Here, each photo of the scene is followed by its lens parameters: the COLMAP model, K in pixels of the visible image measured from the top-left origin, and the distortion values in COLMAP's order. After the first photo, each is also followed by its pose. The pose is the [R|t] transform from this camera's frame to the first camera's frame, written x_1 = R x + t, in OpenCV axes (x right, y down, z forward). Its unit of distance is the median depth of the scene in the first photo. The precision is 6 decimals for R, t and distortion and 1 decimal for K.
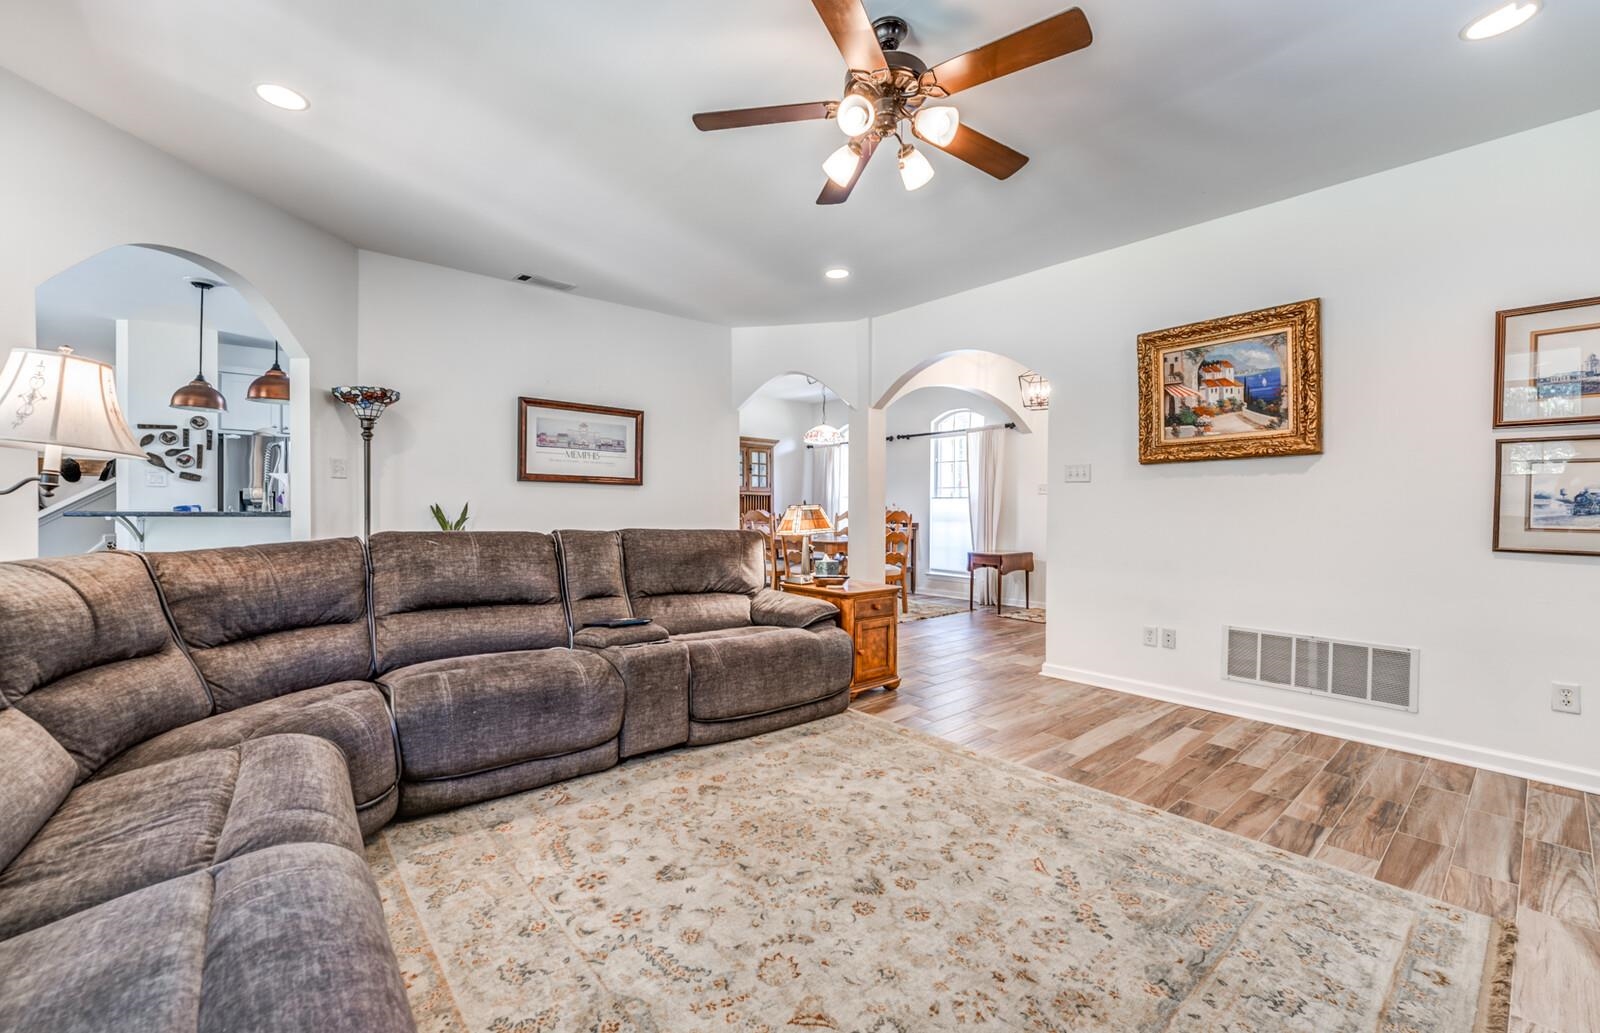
lens RADIAL K [[634.3, 0, 804.3], [0, 634.3, 513.8], [0, 0, 1]] dist [-0.010101, -0.000053]
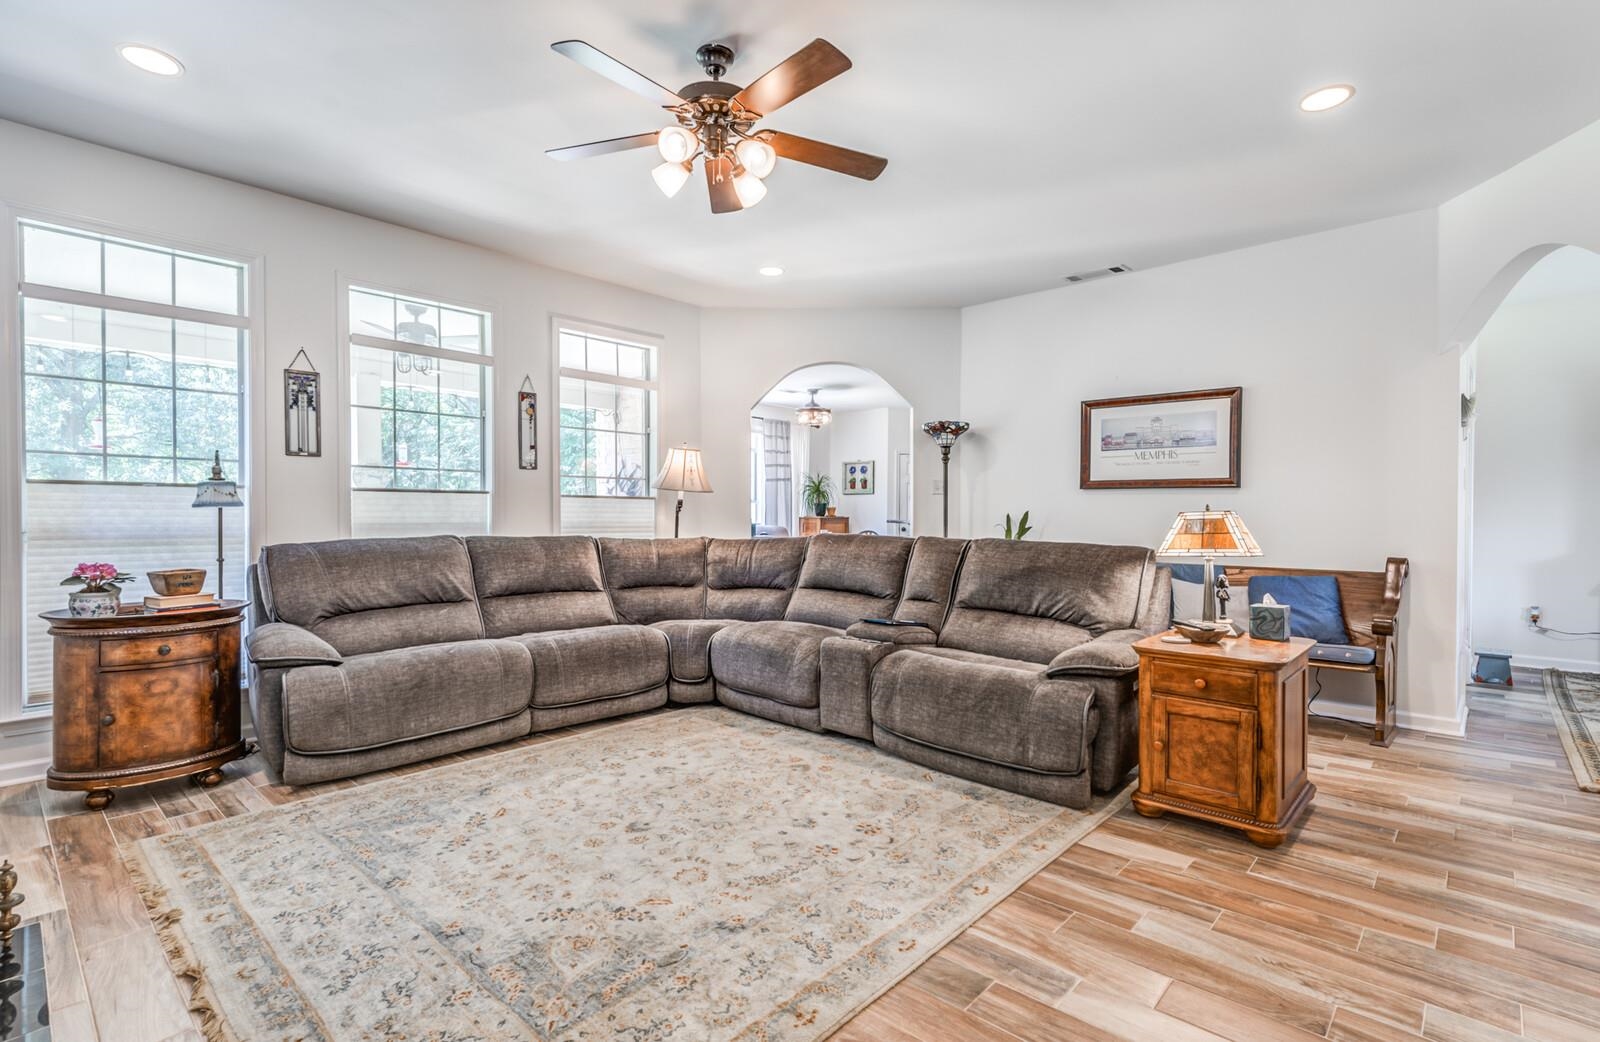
lens RADIAL K [[731.5, 0, 803.3], [0, 731.5, 520.4], [0, 0, 1]] dist [-0.000475, -0.000117]
pose [[0.147269, 0.002571, -0.989093, 1.006884], [-0.011334, 0.999935, 0.000912, -0.001792], [0.989031, 0.011076, 0.147289, 0.723512]]
